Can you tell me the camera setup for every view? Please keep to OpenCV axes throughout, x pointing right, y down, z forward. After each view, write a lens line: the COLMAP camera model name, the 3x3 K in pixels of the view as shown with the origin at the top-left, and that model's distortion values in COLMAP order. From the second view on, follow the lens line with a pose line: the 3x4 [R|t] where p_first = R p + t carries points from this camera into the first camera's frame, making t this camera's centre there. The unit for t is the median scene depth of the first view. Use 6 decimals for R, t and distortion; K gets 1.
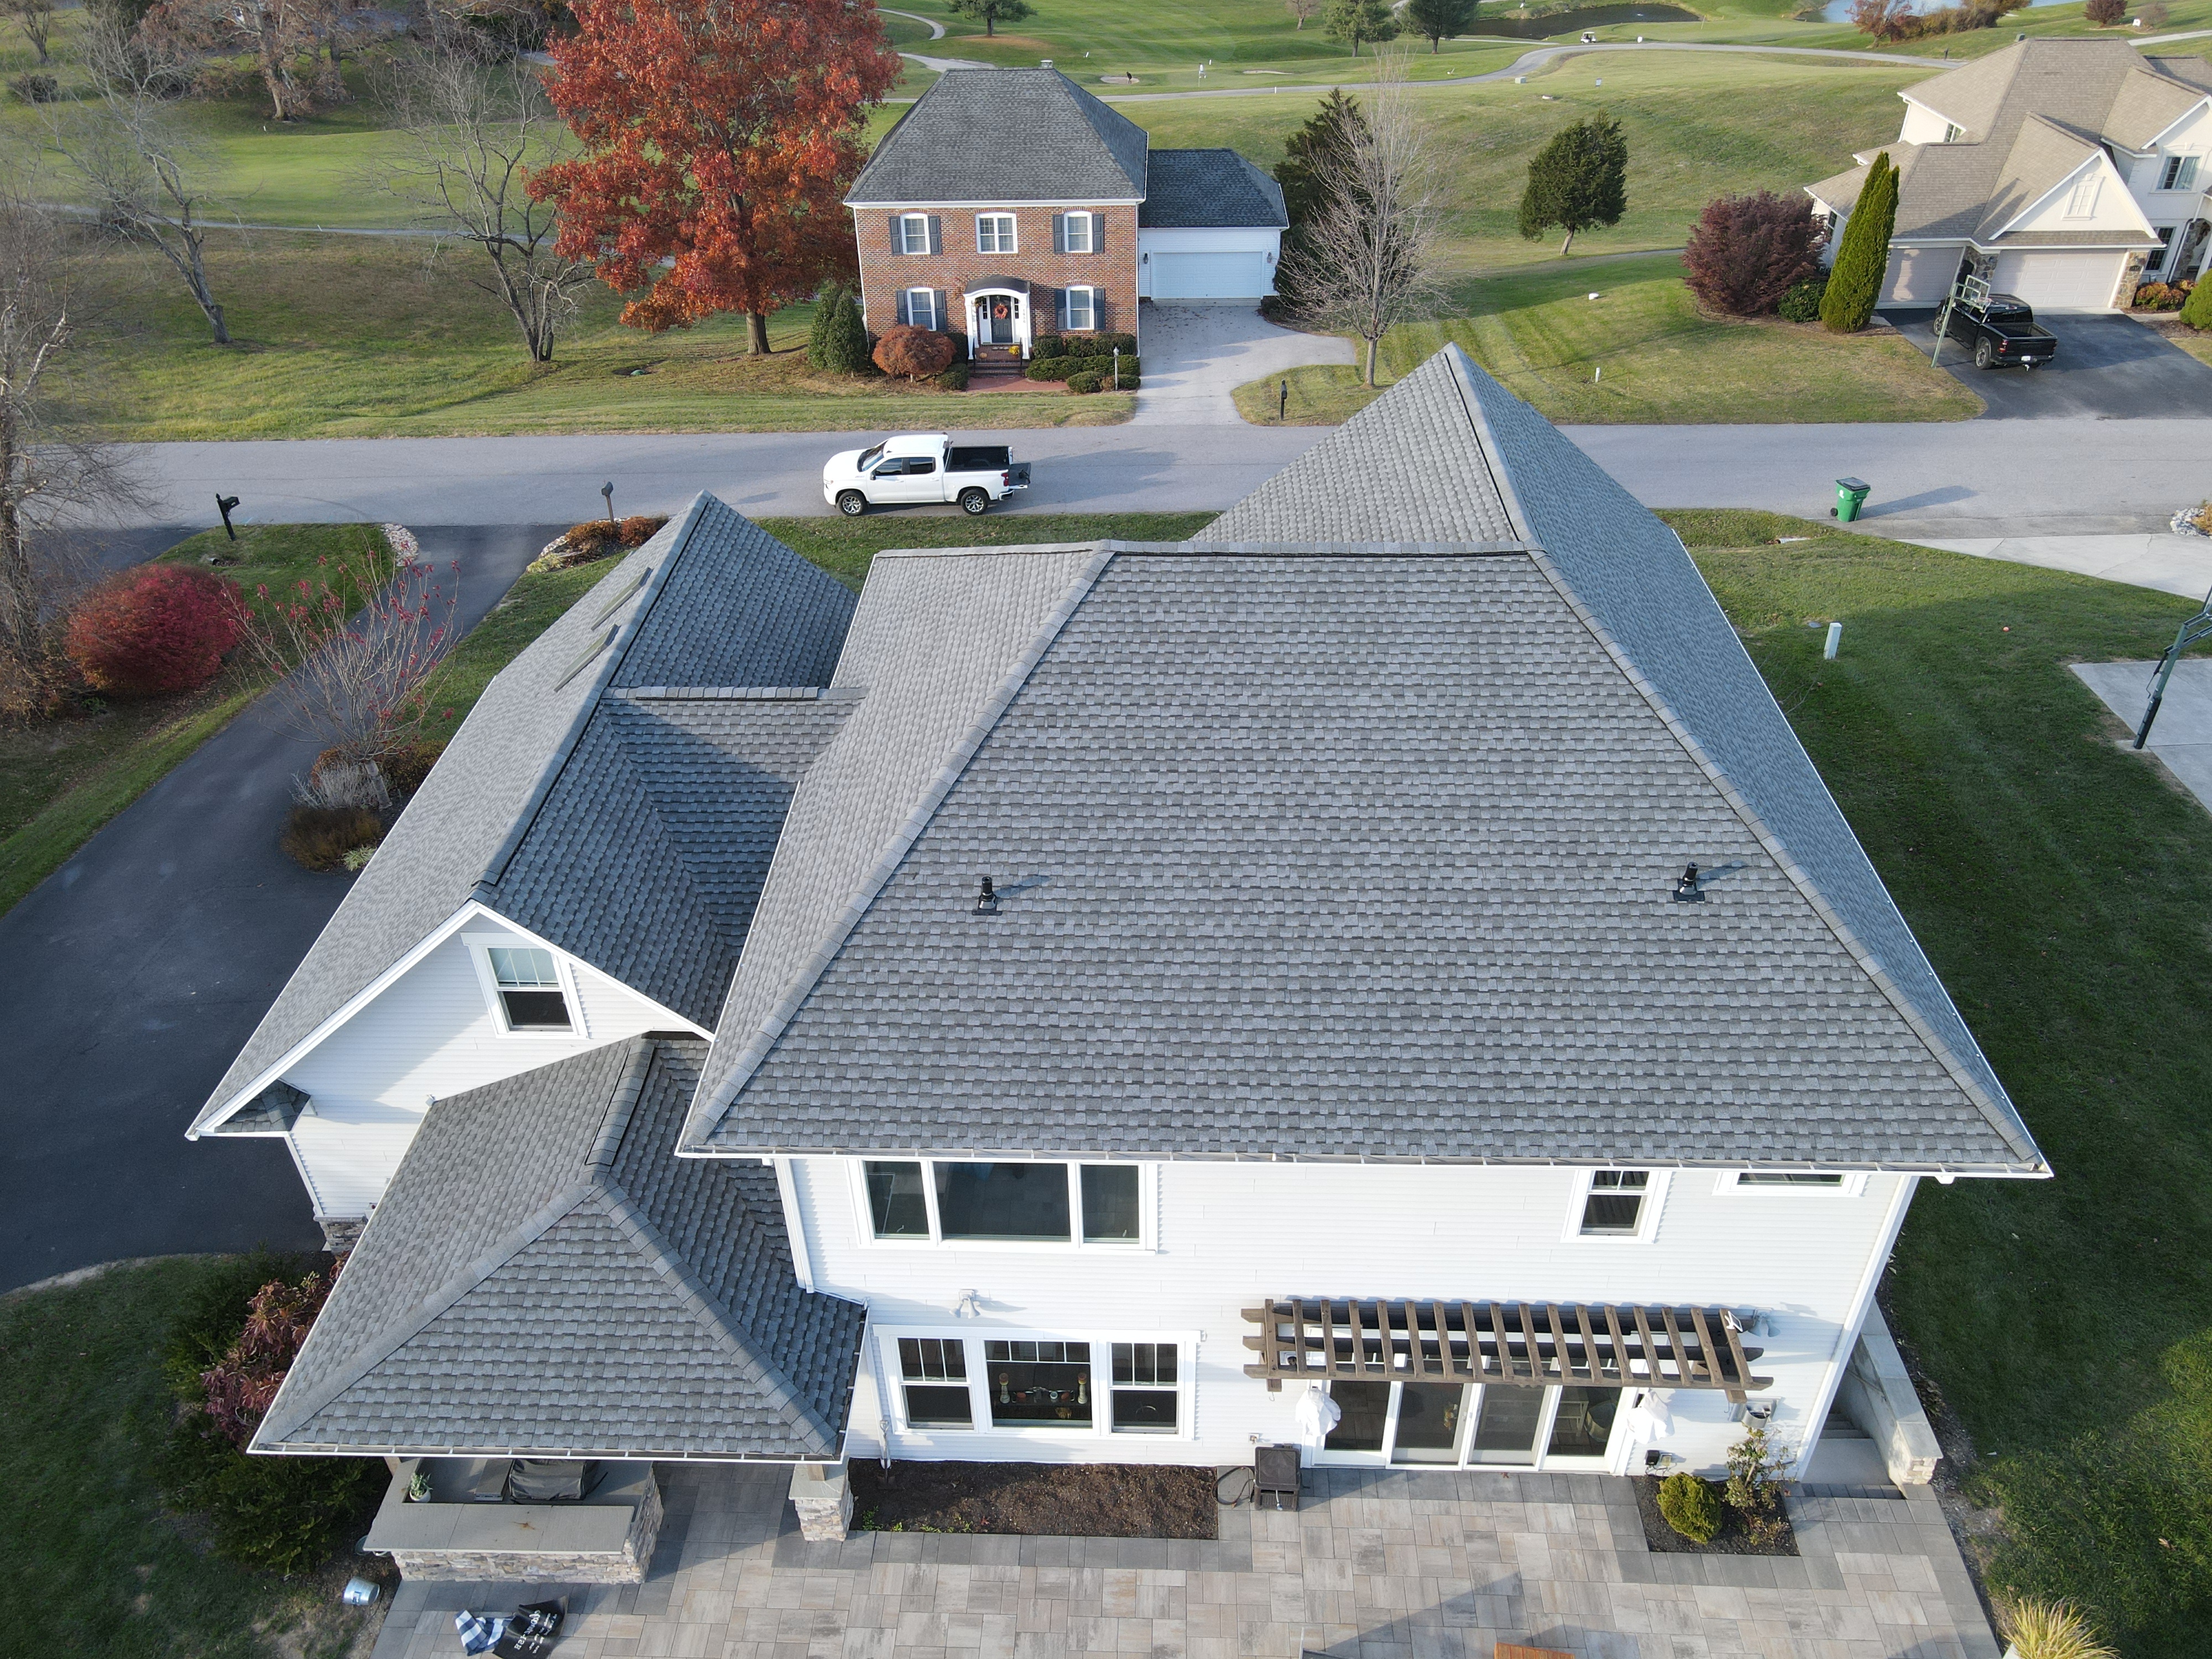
lens RADIAL K [[1629.4, 0, 1092.7], [0, 1629.4, 827.7], [0, 0, 1]] dist [0.007671, 0.011423]
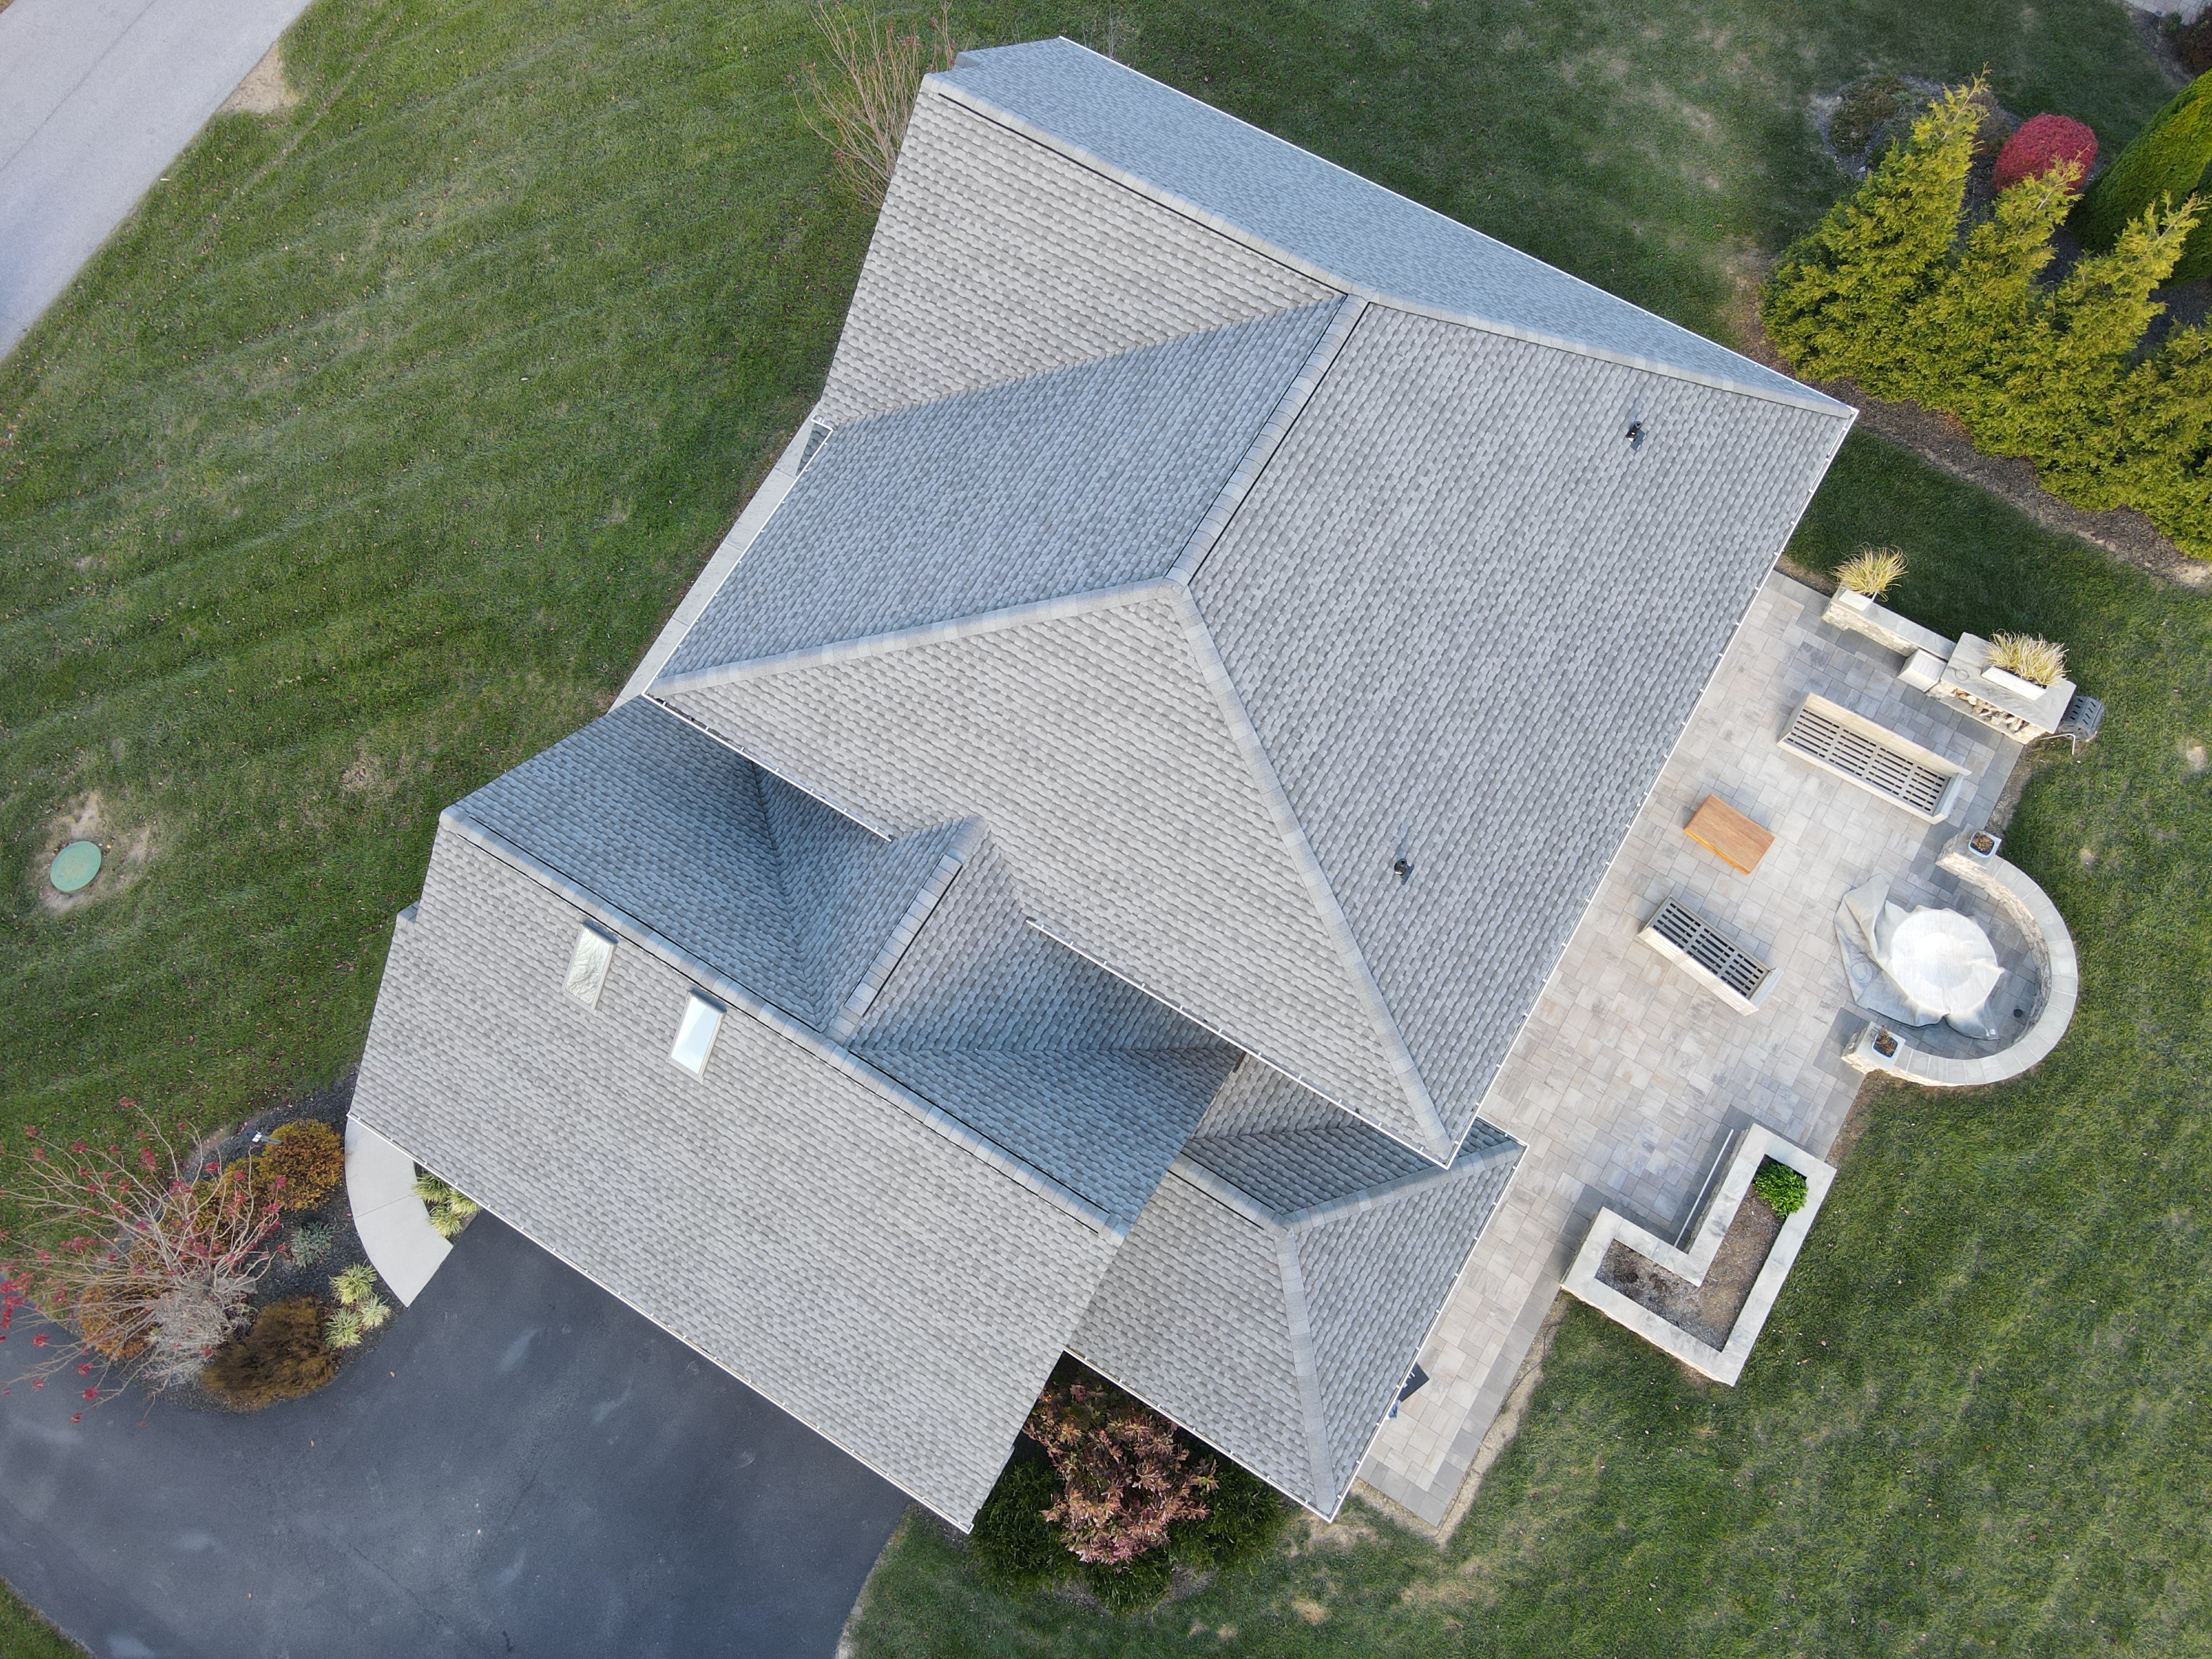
lens RADIAL K [[1629.4, 0, 1096.7], [0, 1629.4, 829.1], [0, 0, 1]] dist [0.007671, 0.011423]
pose [[0.487561, -0.833838, 0.258841, -0.423699], [0.525863, 0.517117, 0.675321, -0.834987], [-0.696959, -0.193145, 0.690610, 0.266915]]
